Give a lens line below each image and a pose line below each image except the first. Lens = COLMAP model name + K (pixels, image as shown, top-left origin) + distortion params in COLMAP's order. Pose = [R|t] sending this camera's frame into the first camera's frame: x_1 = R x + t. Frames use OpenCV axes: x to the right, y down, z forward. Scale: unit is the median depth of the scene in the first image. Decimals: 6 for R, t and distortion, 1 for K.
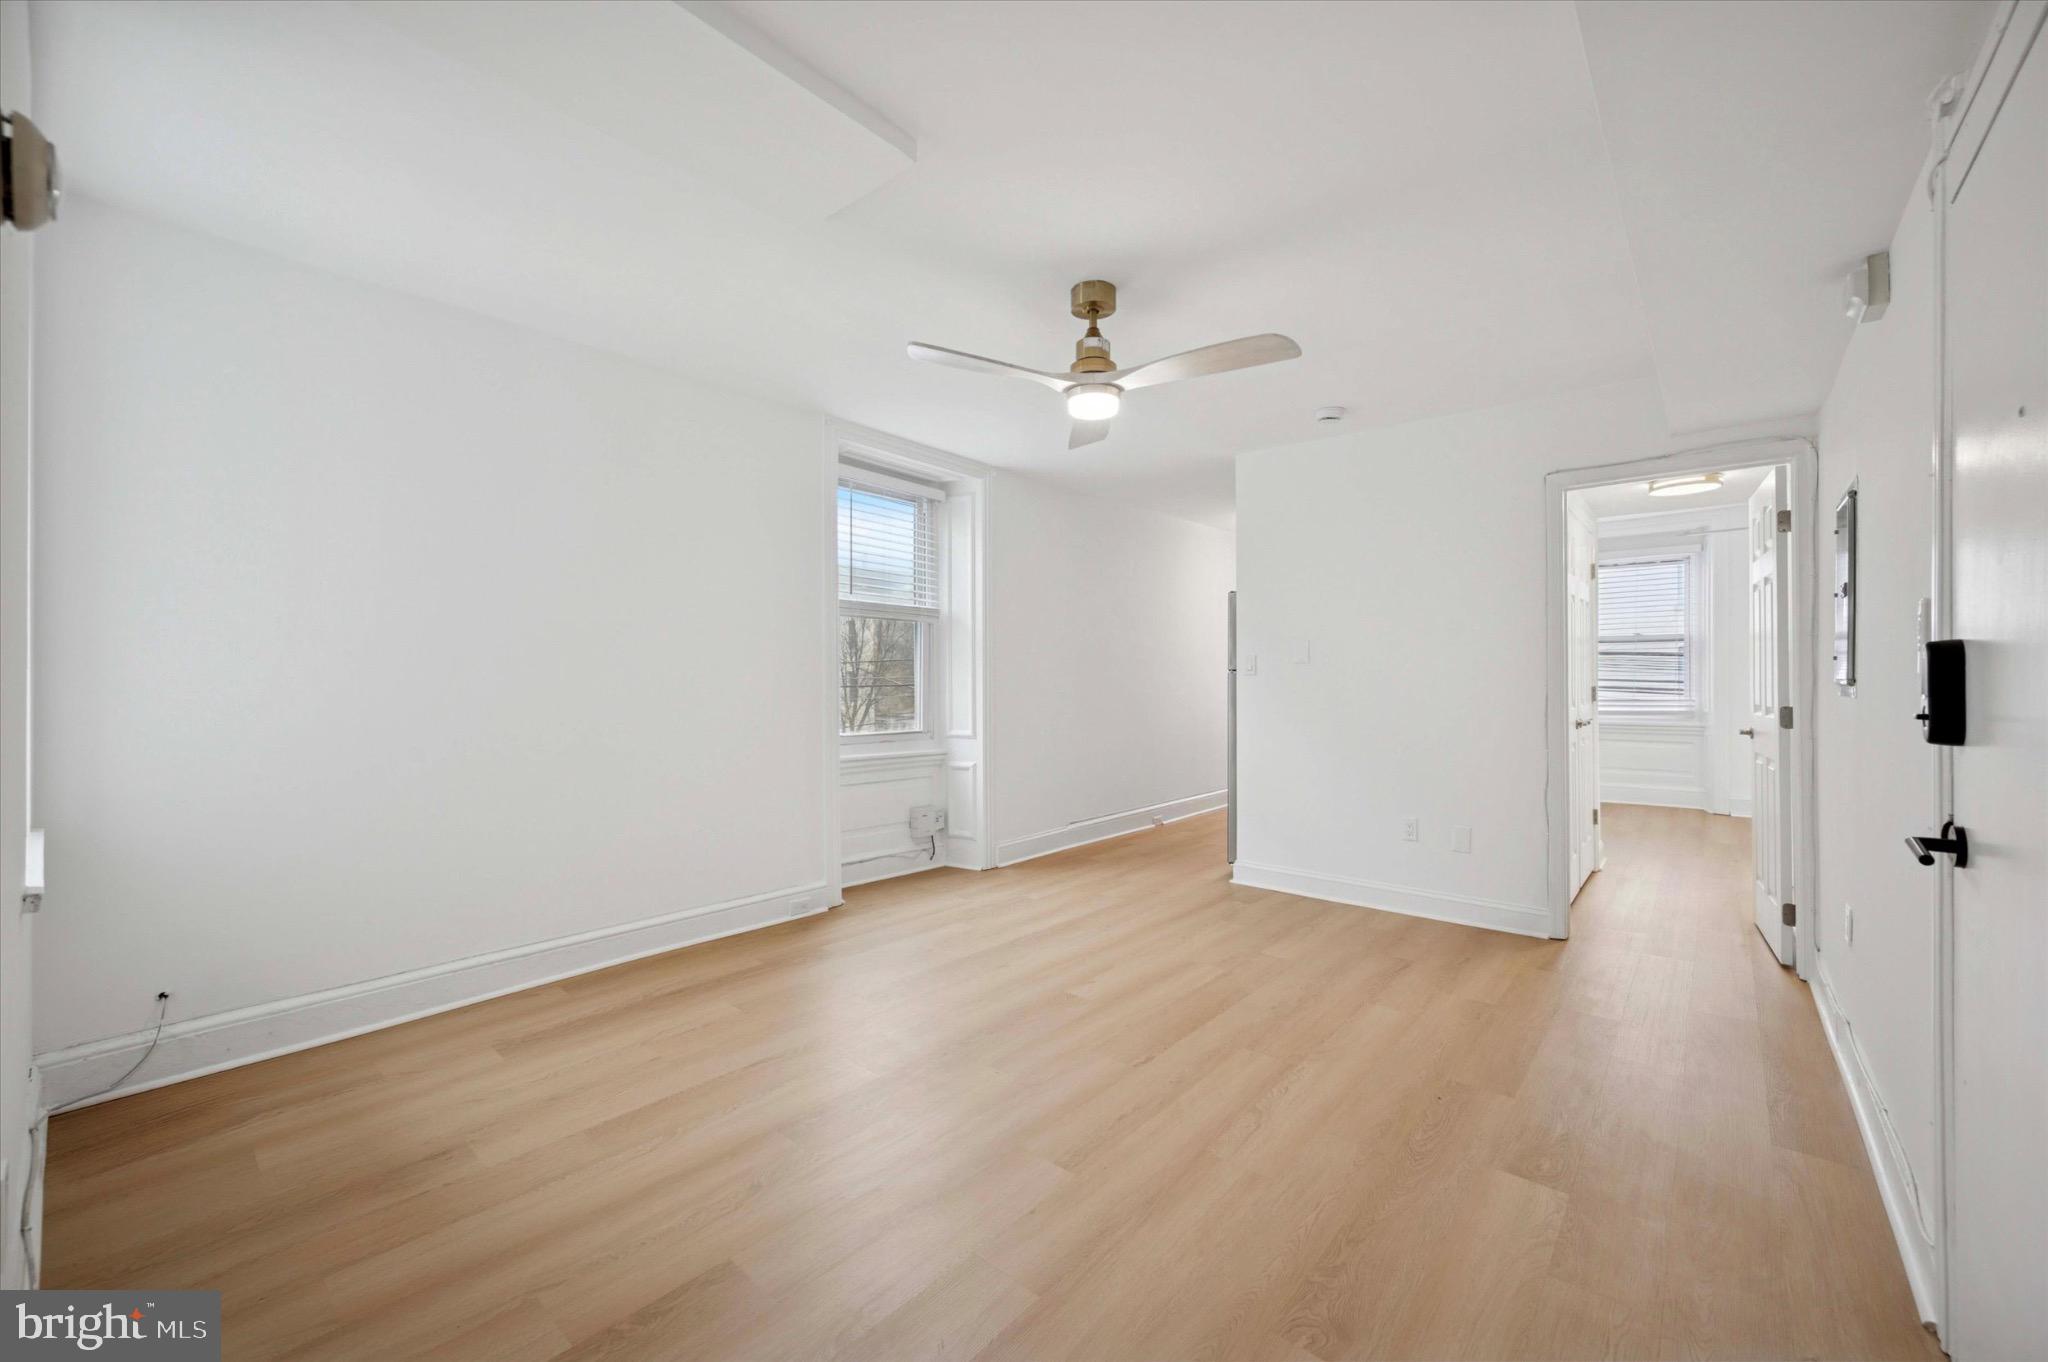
lens RADIAL K [[810.3, 0, 1029.8], [0, 810.3, 676.2], [0, 0, 1]] dist [0.001497, 0.000036]
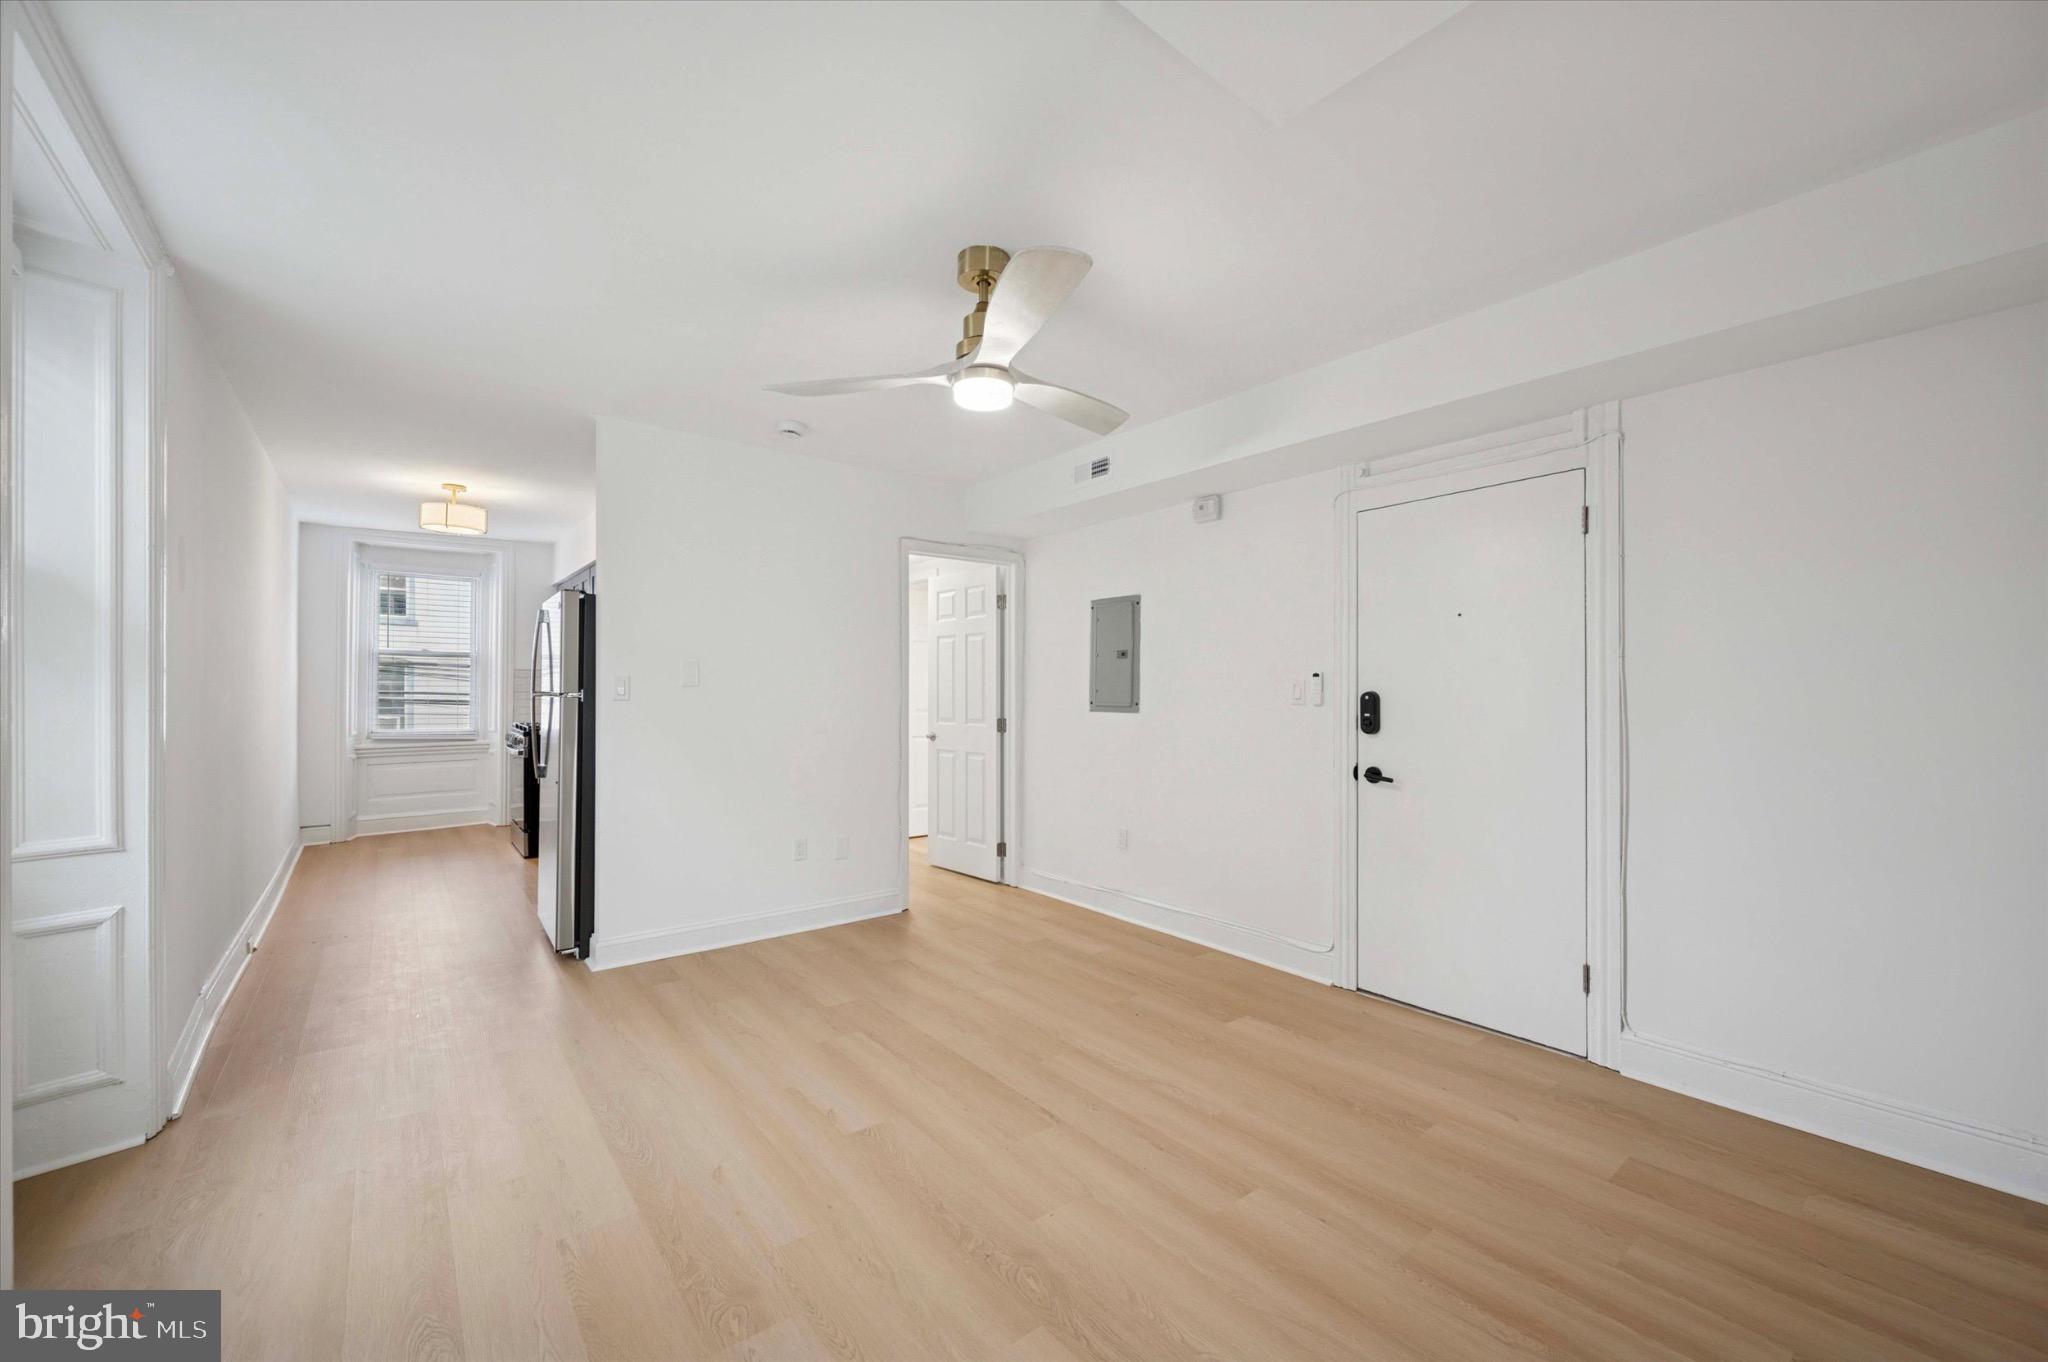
lens RADIAL K [[810.3, 0, 1029.8], [0, 810.3, 676.2], [0, 0, 1]] dist [0.001497, 0.000036]
pose [[0.193601, 0.017332, 0.980927, -0.560929], [0.000088, 0.999844, -0.017683, -0.014824], [-0.981080, 0.003510, 0.193569, 0.585989]]
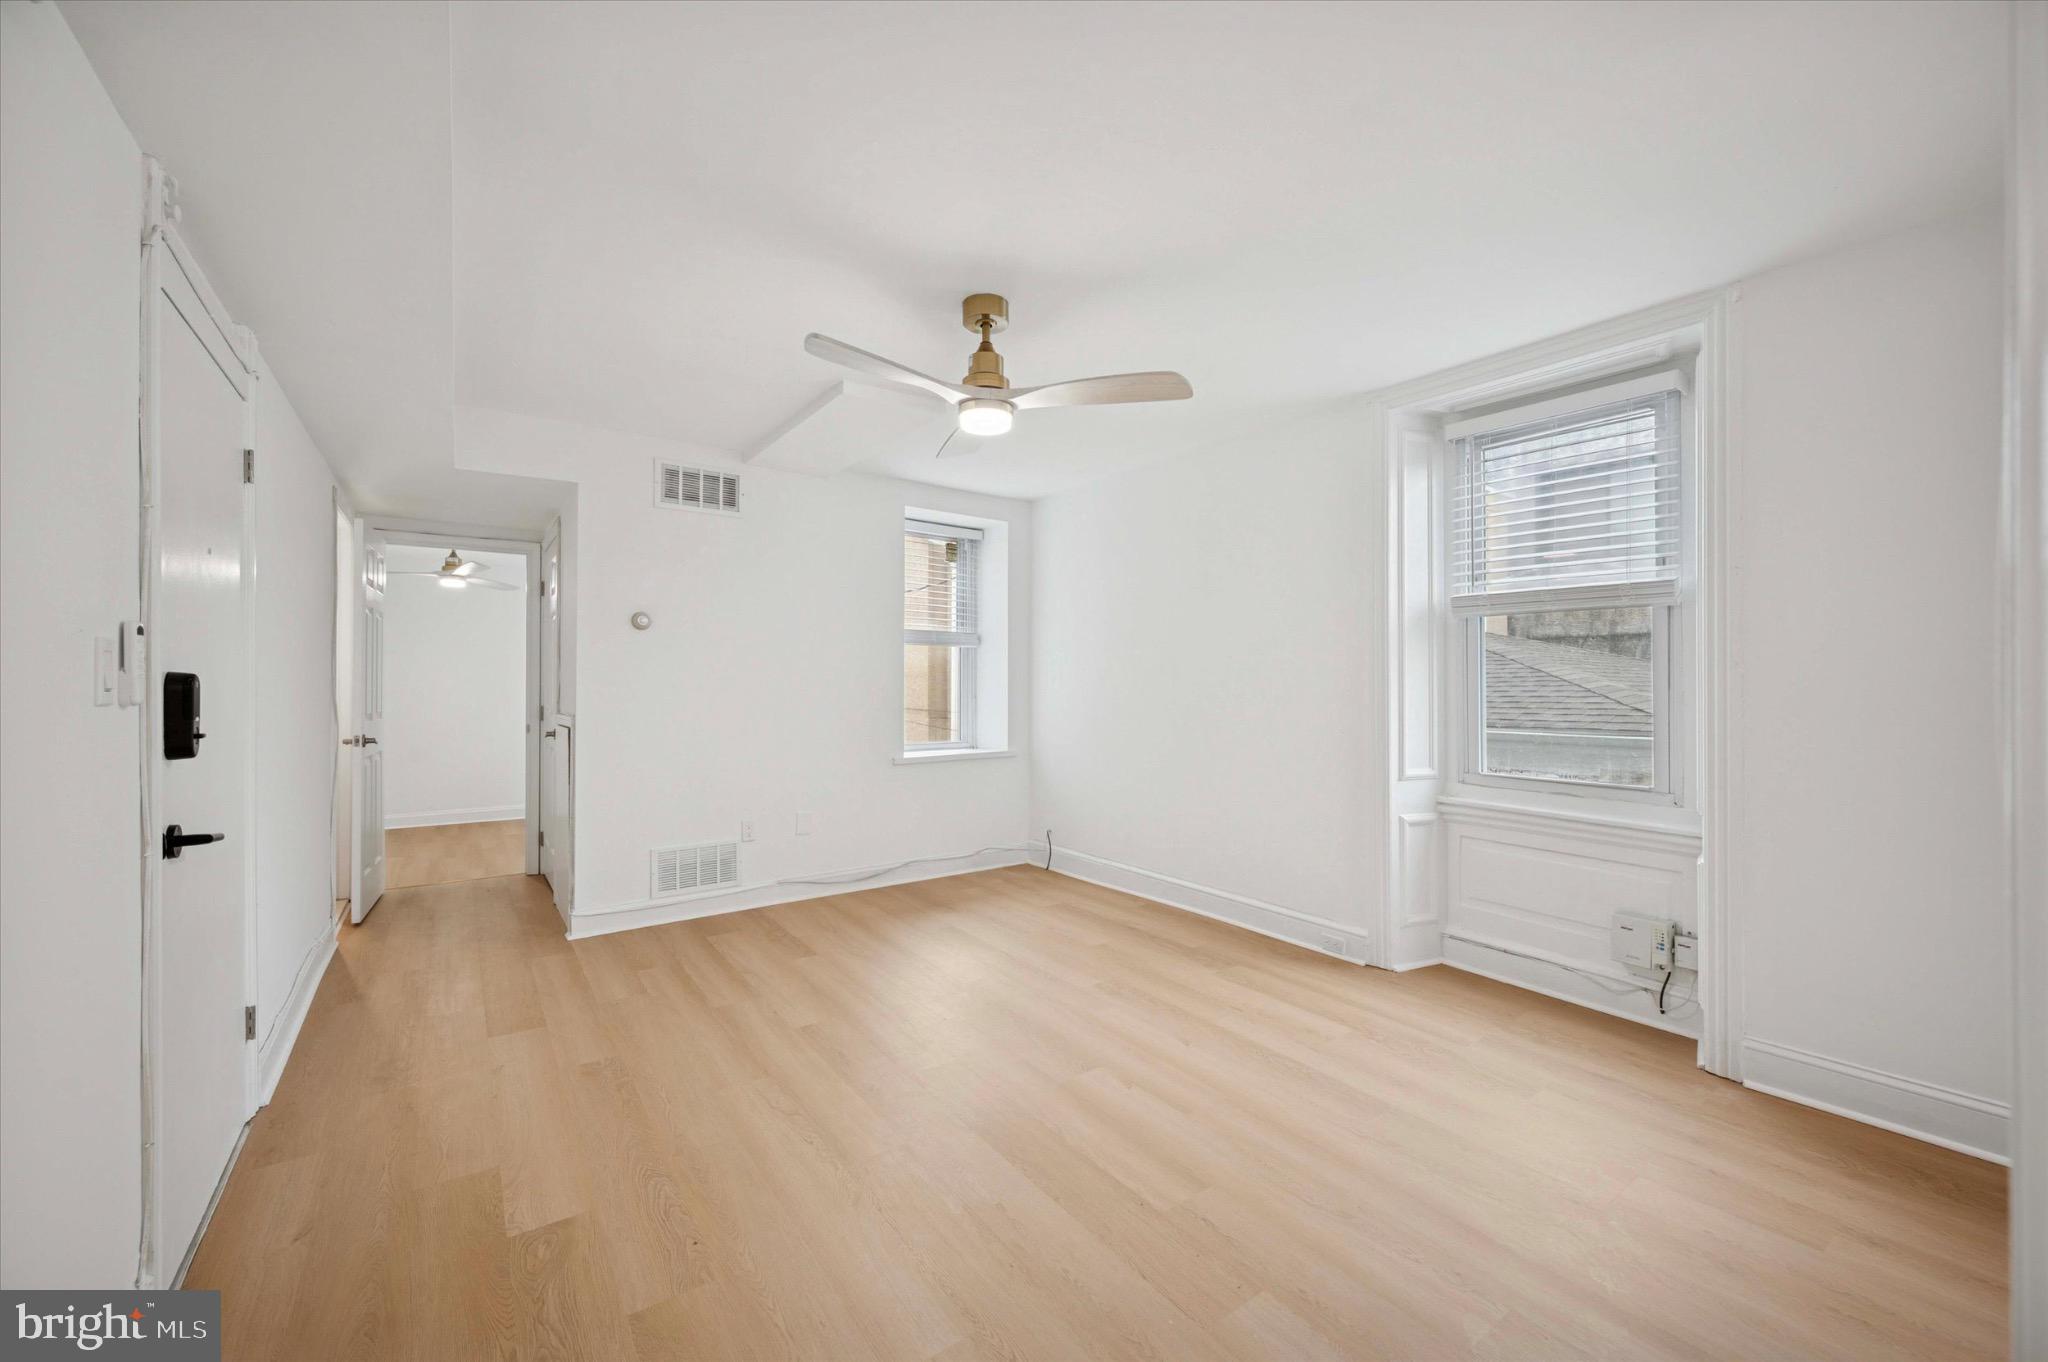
lens RADIAL K [[813.0, 0, 1024.0], [0, 813.0, 681.0], [0, 0, 1]] dist [-0.011273, -0.000119]
pose [[-0.247499, -0.007706, -0.968857, 0.757676], [-0.003141, 0.999969, -0.007152, -0.008005], [0.968883, 0.001273, -0.247516, 0.960720]]
